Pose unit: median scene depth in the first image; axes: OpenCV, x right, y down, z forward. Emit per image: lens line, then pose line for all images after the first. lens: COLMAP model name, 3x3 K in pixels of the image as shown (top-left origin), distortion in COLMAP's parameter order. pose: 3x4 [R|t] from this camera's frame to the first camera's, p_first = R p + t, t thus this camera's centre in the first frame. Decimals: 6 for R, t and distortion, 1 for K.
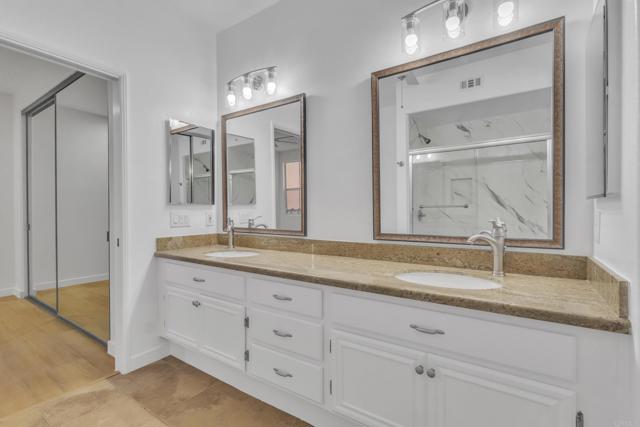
lens RADIAL K [[286.8, 0, 325.5], [0, 286.8, 213.9], [0, 0, 1]] dist [0.013651, -0.000259]
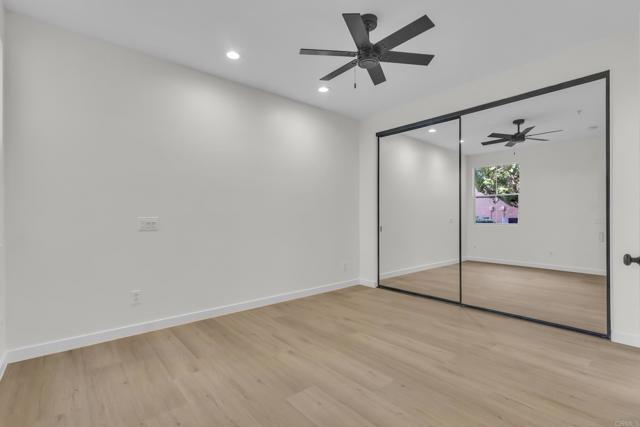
lens RADIAL K [[301.6, 0, 321.7], [0, 301.6, 217.2], [0, 0, 1]] dist [-0.002491, 0.001493]
pose [[0.957772, 0.008561, -0.287403, -1.663817], [-0.014159, 0.999748, -0.017402, 0.046009], [0.287182, 0.020736, 0.957652, -0.479204]]
